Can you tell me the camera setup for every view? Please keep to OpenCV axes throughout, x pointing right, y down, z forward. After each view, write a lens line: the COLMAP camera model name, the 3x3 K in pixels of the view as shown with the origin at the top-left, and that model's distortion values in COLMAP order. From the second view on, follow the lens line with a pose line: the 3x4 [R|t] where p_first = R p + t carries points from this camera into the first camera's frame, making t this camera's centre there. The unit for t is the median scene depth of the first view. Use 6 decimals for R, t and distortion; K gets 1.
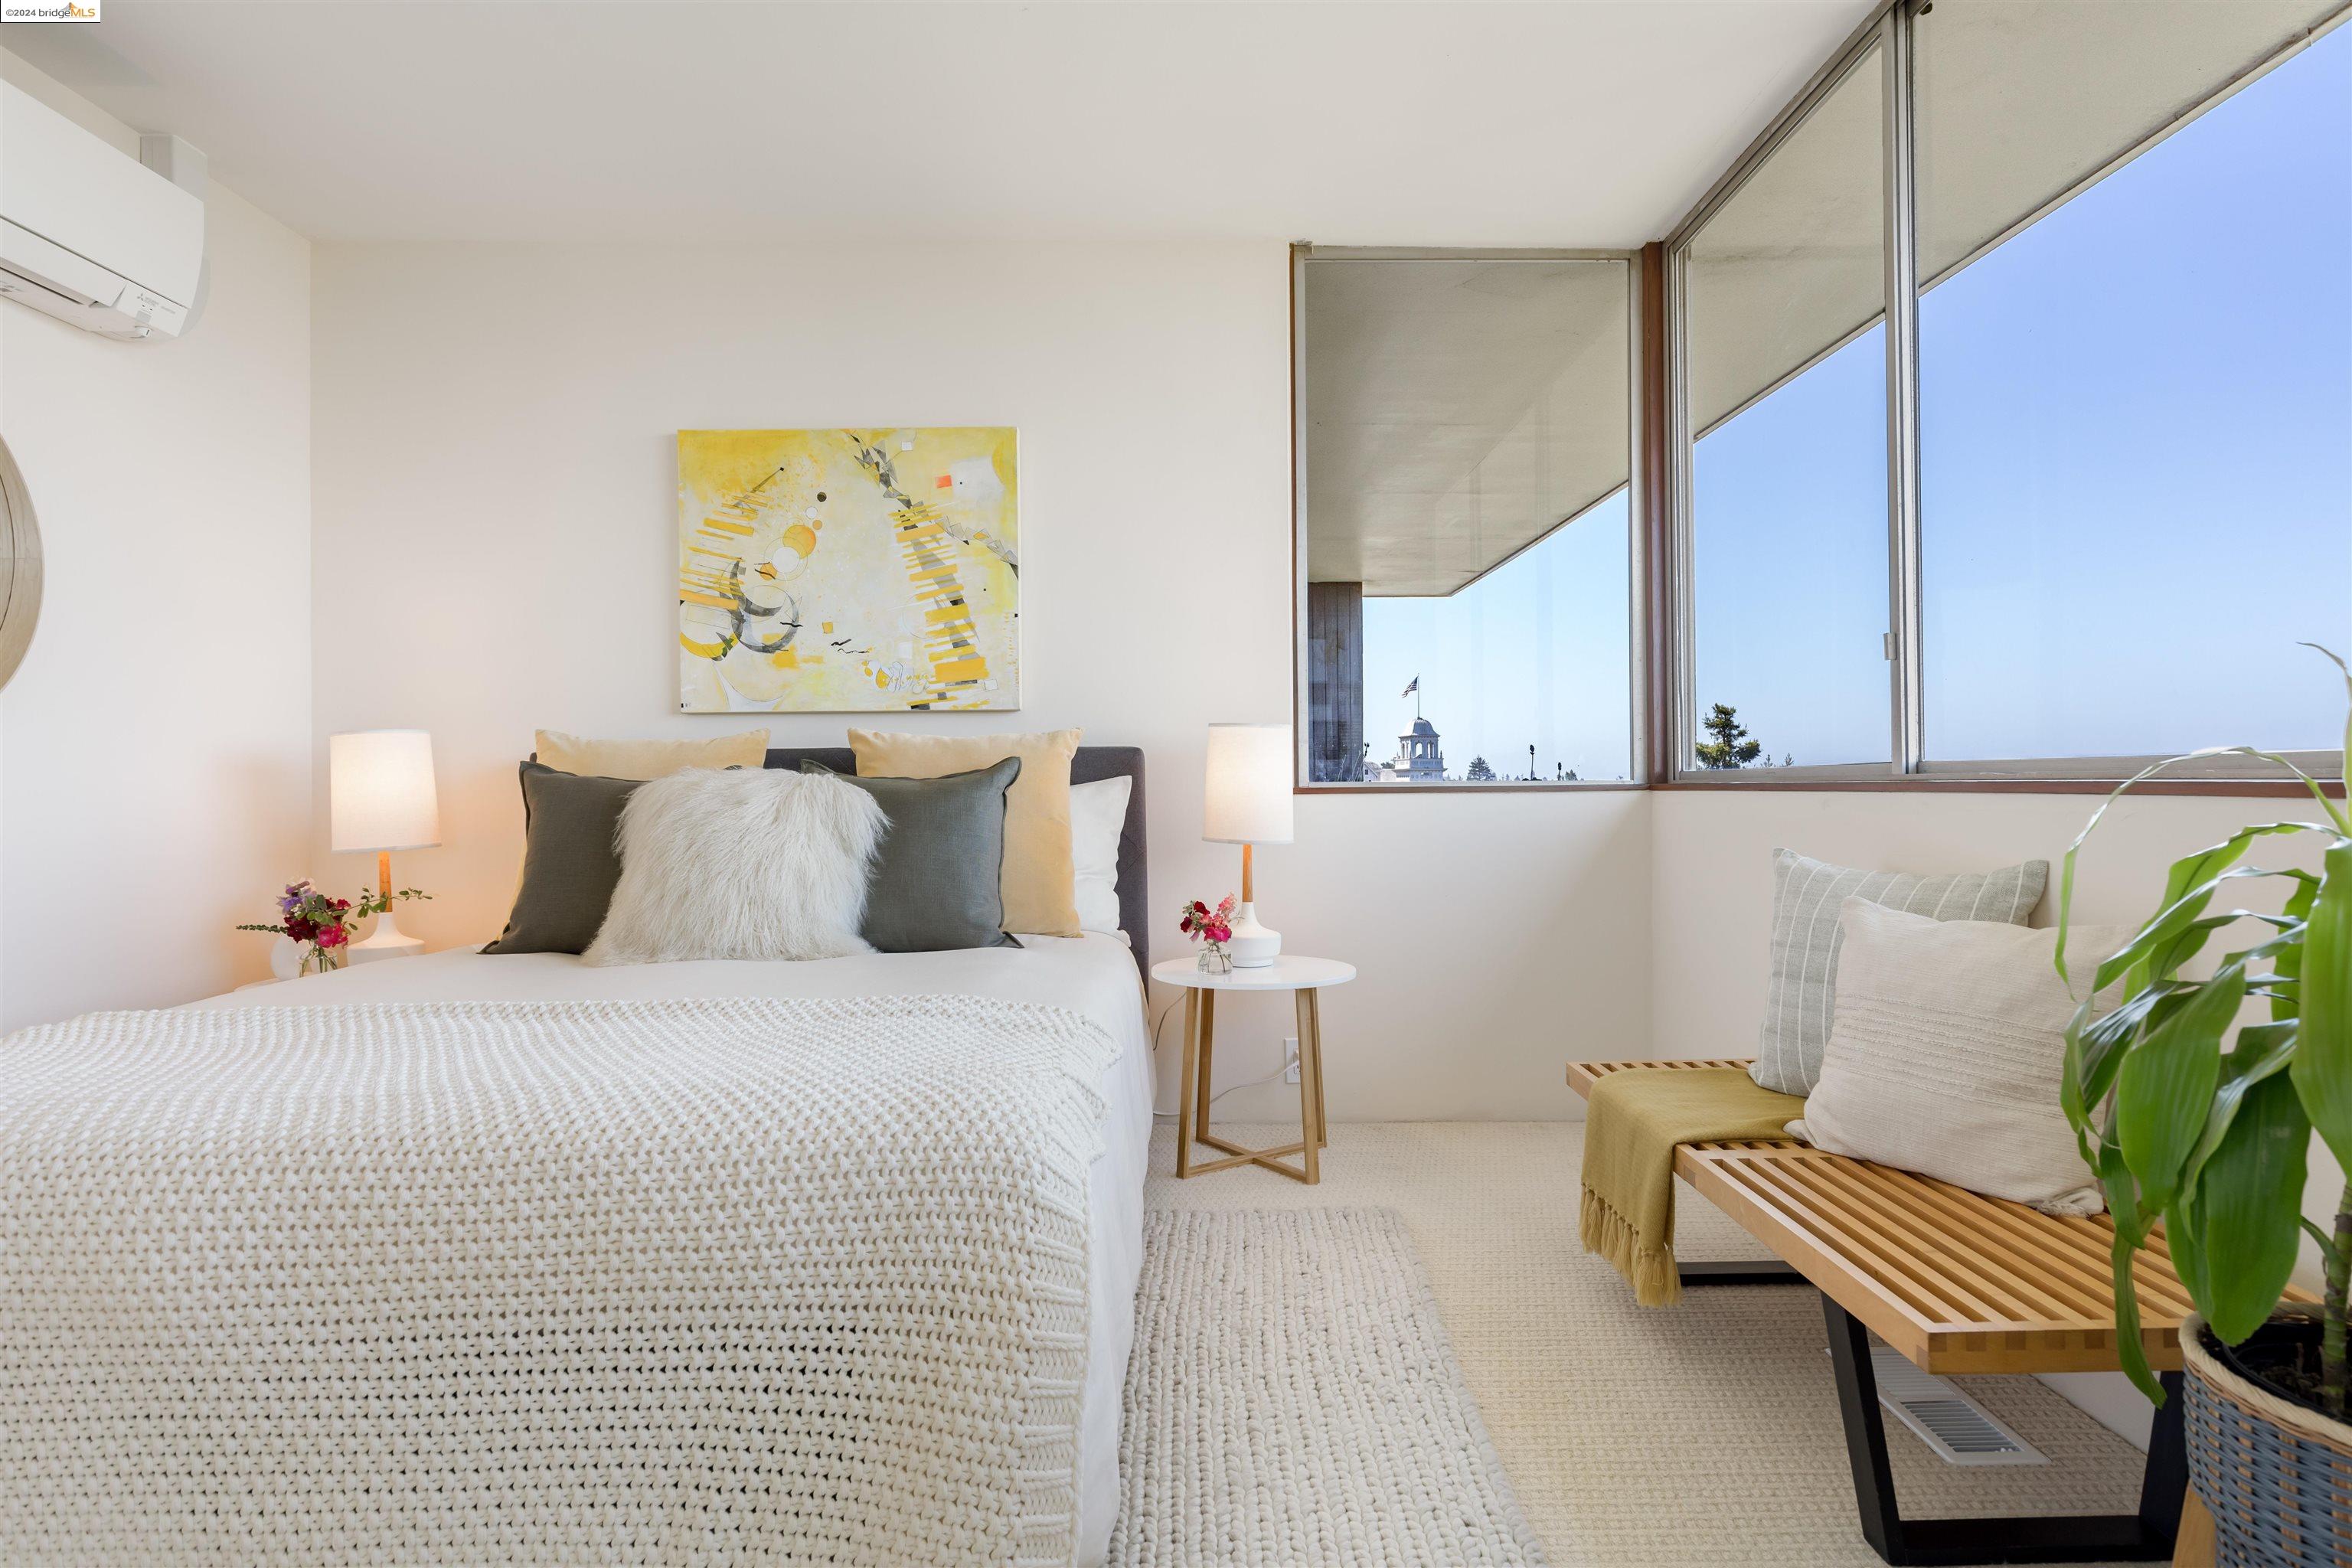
lens RADIAL K [[1292.3, 0, 1176.0], [0, 1292.3, 784.0], [0, 0, 1]] dist [0.006343, 0.000130]
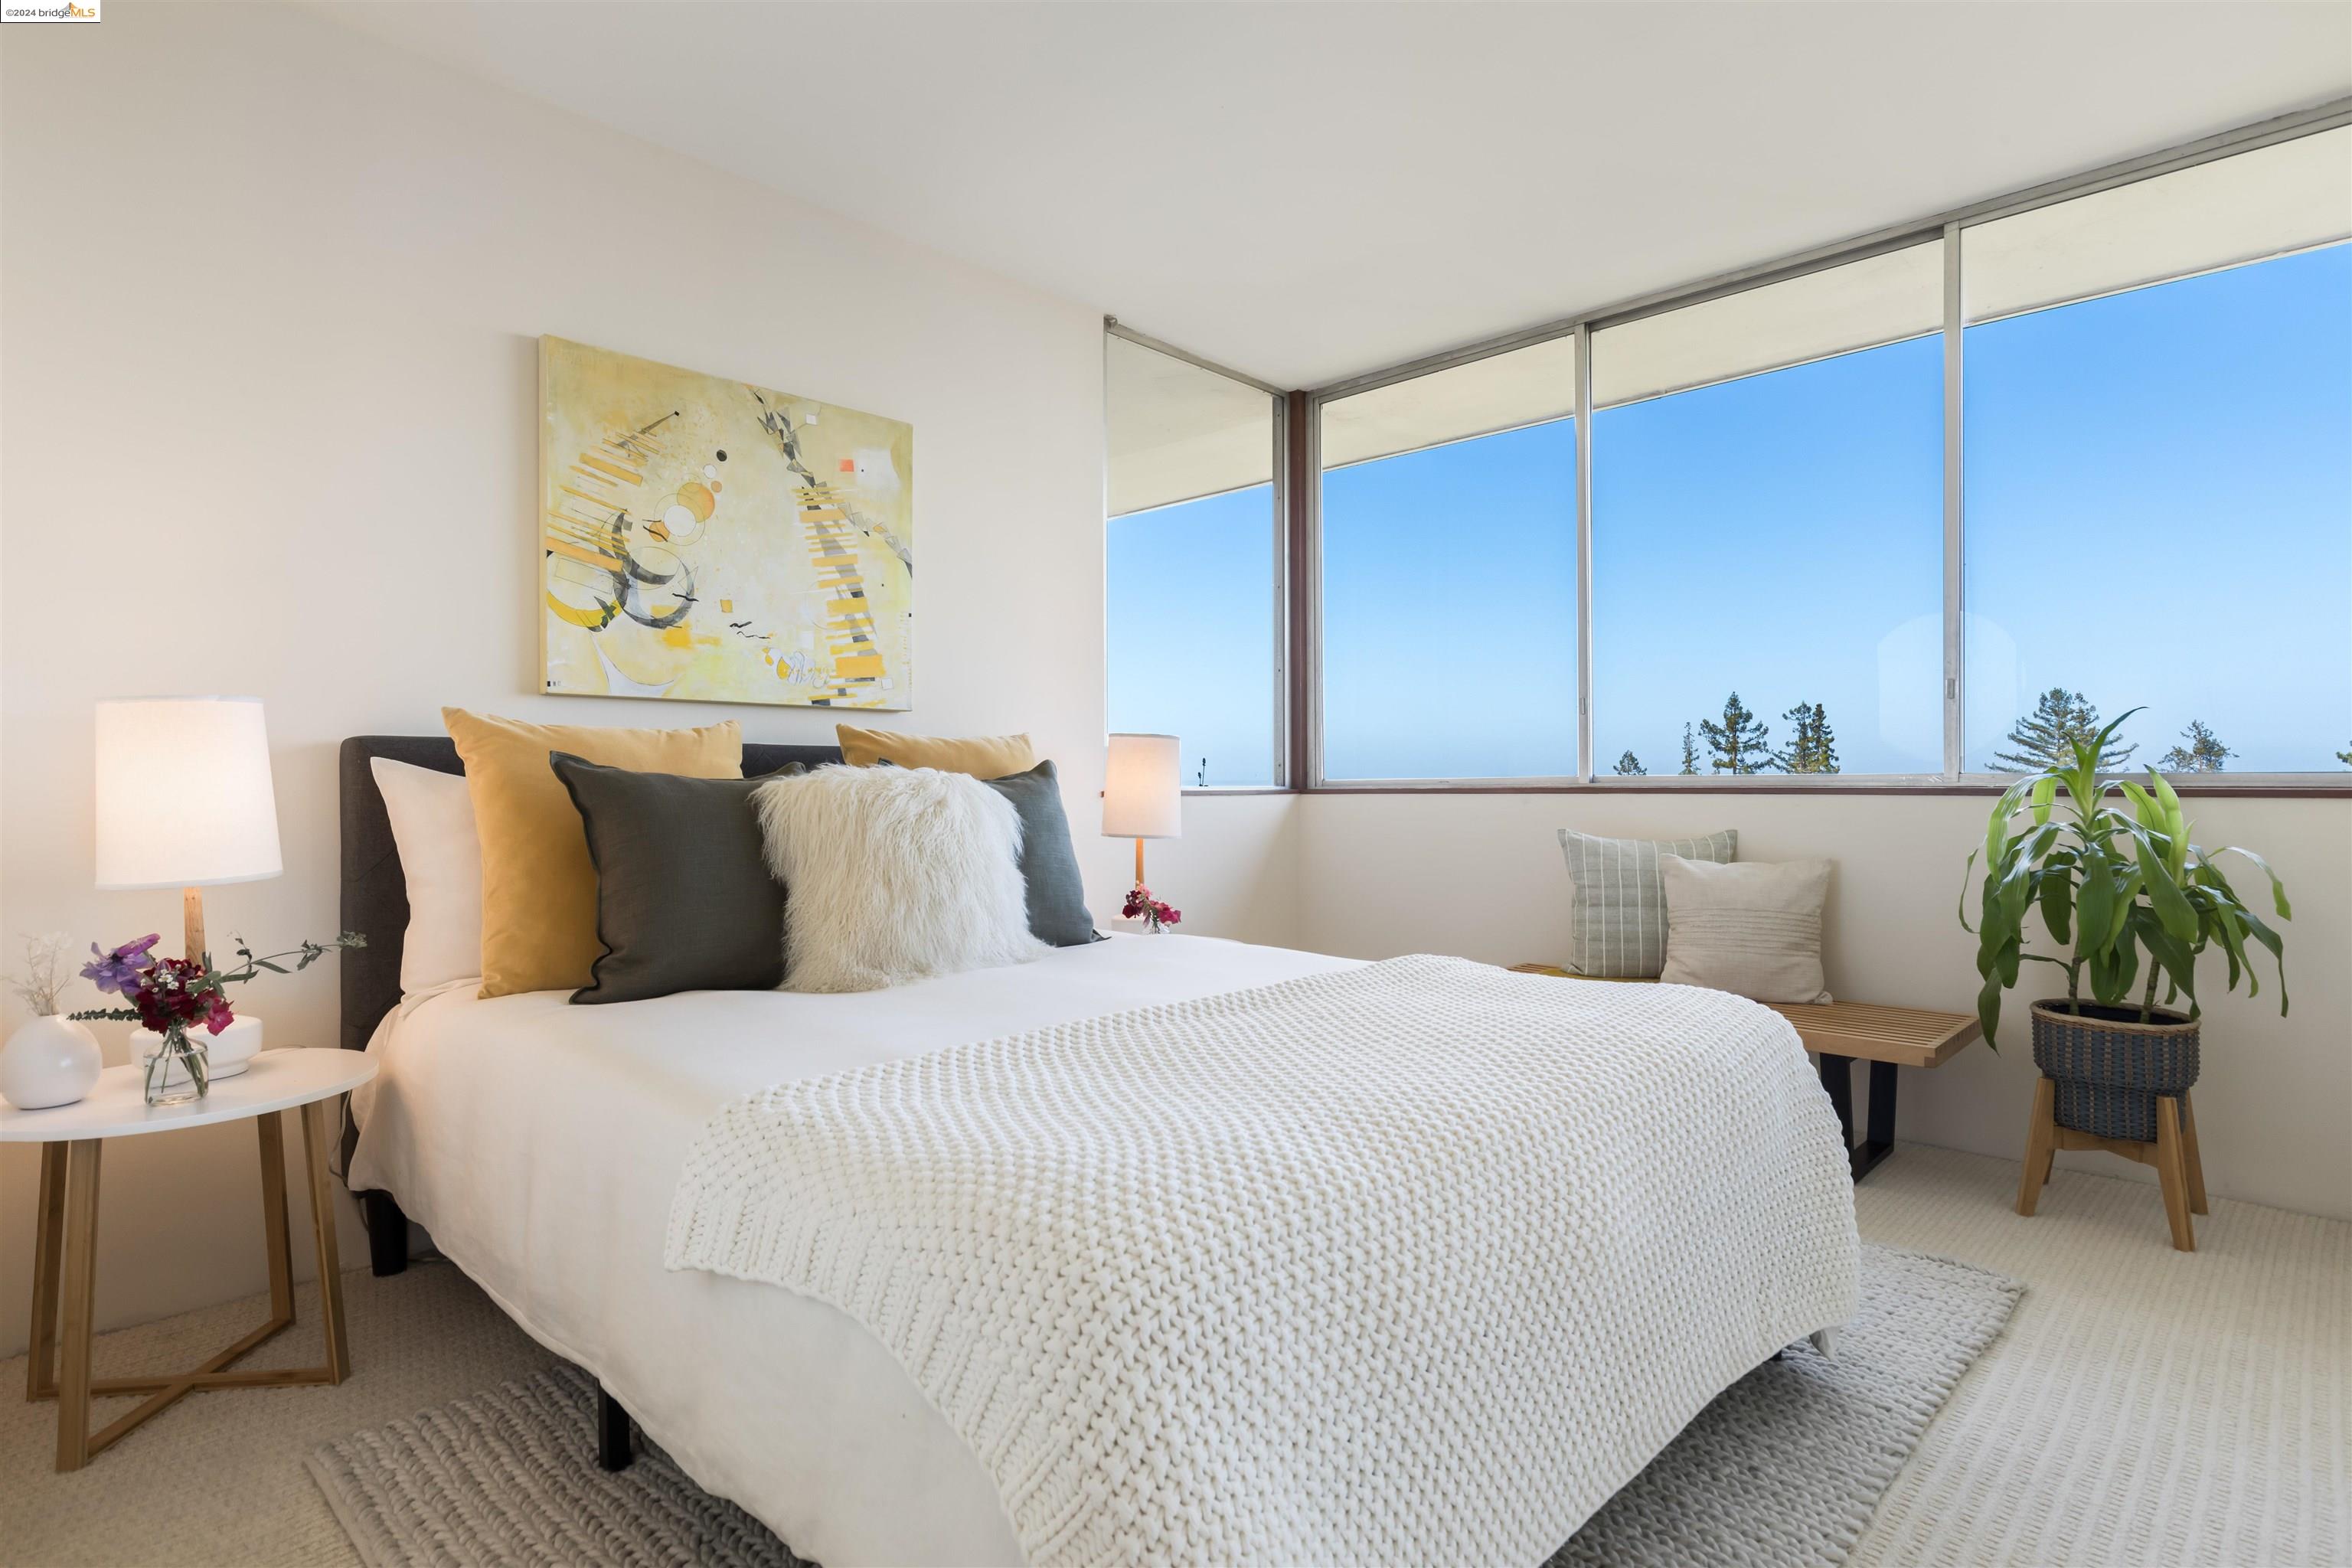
lens RADIAL K [[1242.8, 0, 1176.0], [0, 1242.8, 784.0], [0, 0, 1]] dist [0.001236, 0.000450]
pose [[0.685596, 0.007477, 0.727943, -0.672623], [-0.001400, 0.999959, -0.008953, 0.006558], [-0.727981, 0.005119, 0.685579, 0.203303]]
